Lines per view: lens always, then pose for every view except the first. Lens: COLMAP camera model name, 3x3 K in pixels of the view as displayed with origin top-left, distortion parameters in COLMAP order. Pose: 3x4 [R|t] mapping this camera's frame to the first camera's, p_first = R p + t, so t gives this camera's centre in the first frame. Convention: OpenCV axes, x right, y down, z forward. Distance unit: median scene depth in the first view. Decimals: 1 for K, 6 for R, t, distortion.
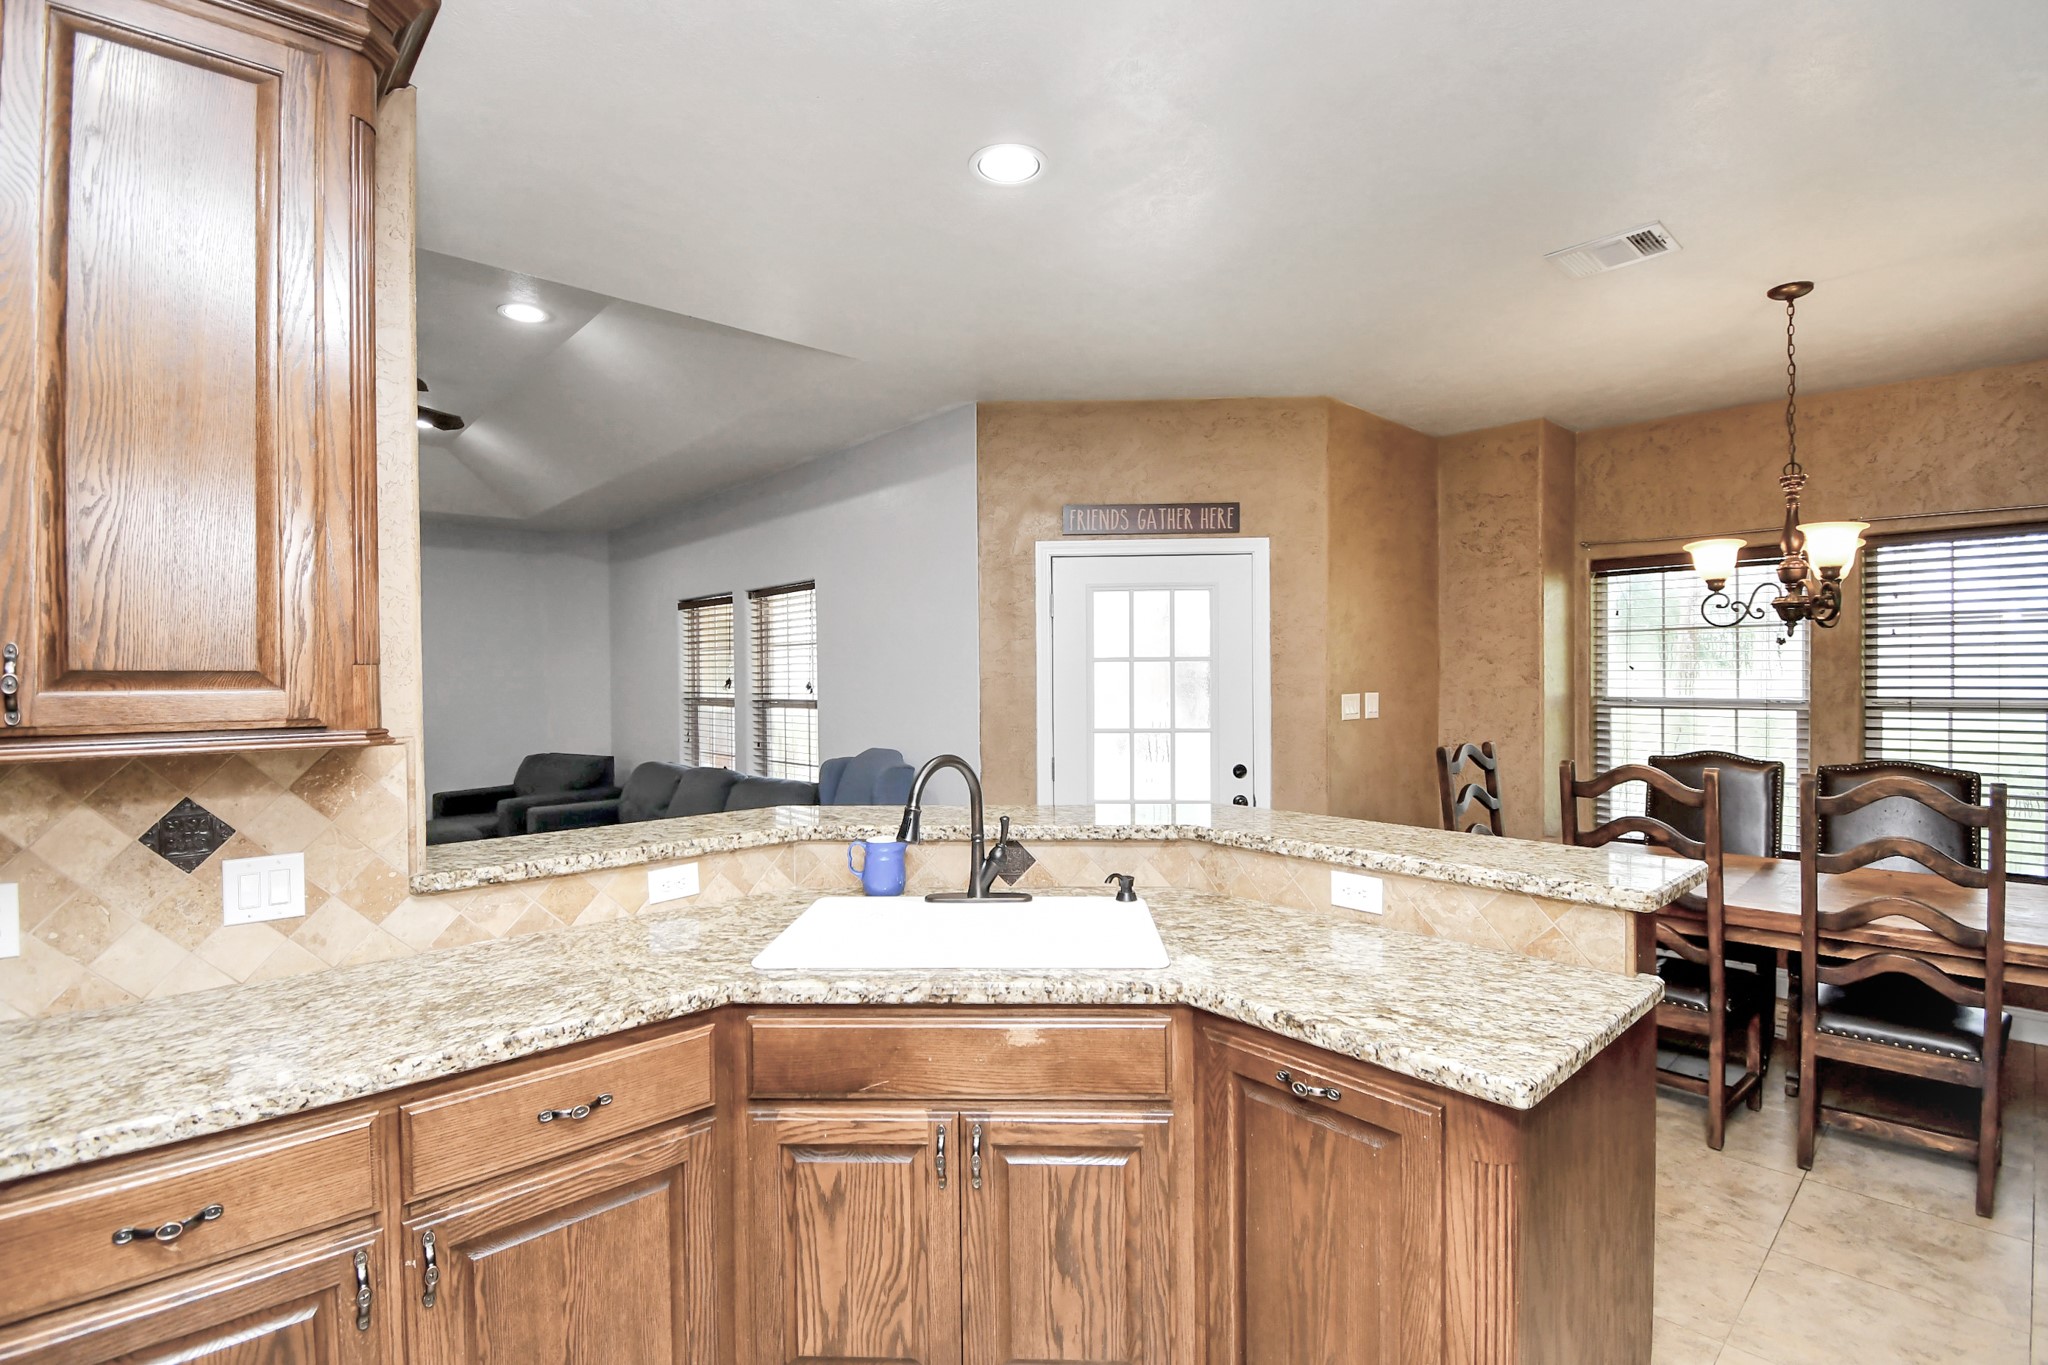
lens RADIAL K [[916.8, 0, 1041.8], [0, 916.8, 698.7], [0, 0, 1]] dist [0.007005, -0.016995]
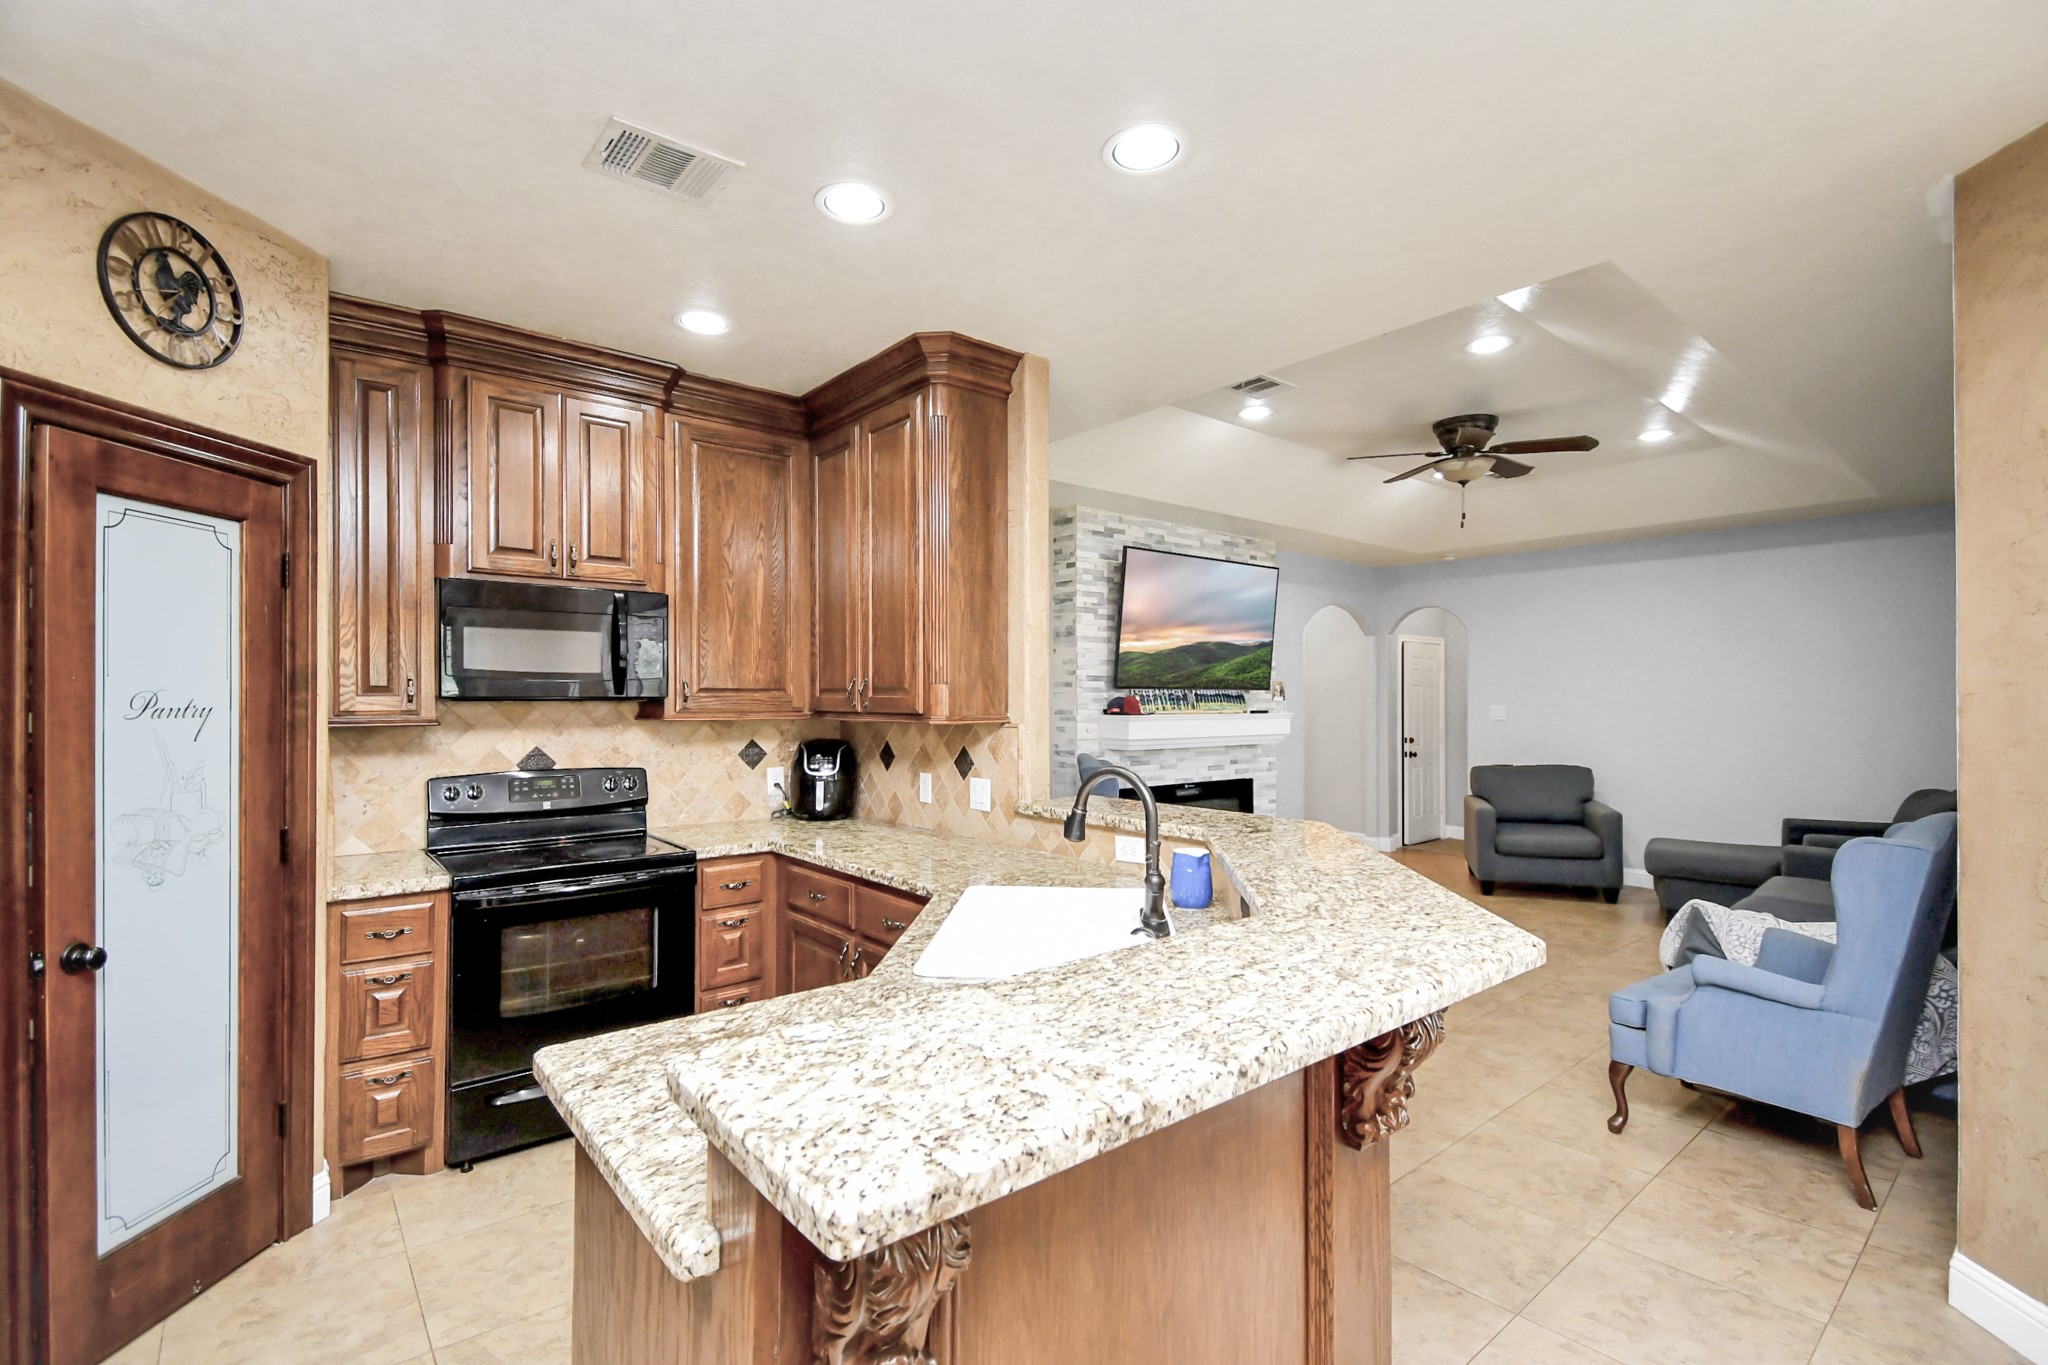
lens RADIAL K [[916.8, 0, 1060.3], [0, 916.8, 671.5], [0, 0, 1]] dist [0.007005, -0.016995]
pose [[-0.011436, -0.020248, -0.999730, 0.520499], [-0.022757, 0.999541, -0.019984, -0.012561], [0.999676, 0.022522, -0.011892, 0.518759]]
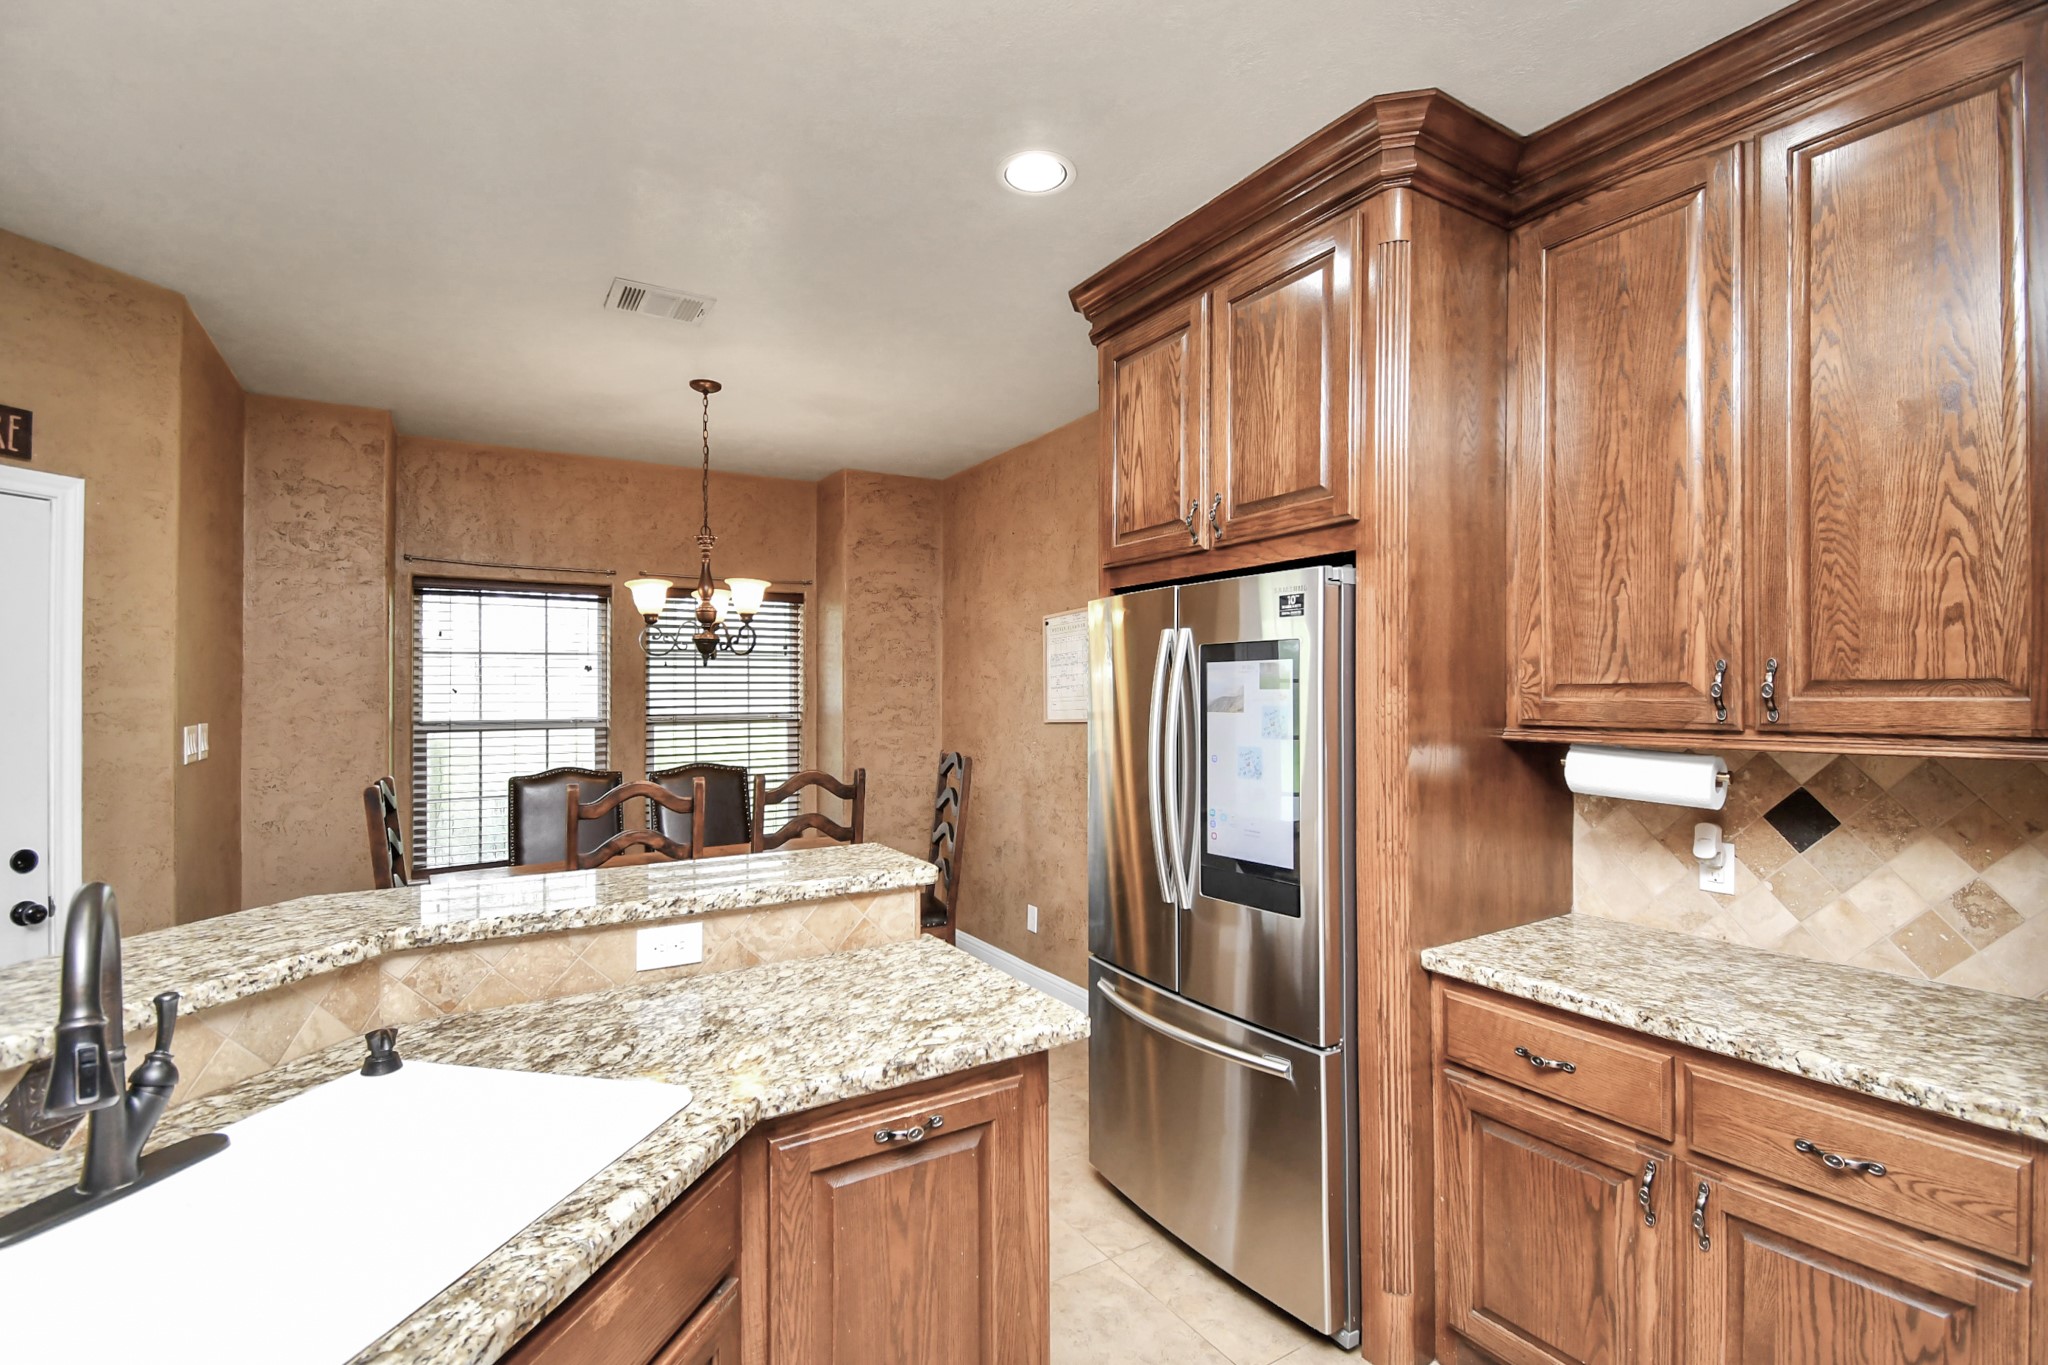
lens RADIAL K [[916.8, 0, 1010.5], [0, 916.8, 701.5], [0, 0, 1]] dist [0.007005, -0.016995]
pose [[0.201782, -0.005696, 0.979414, -0.233588], [0.028339, 0.999598, -0.000025, -0.006380], [-0.979020, 0.027761, 0.201862, 0.263623]]
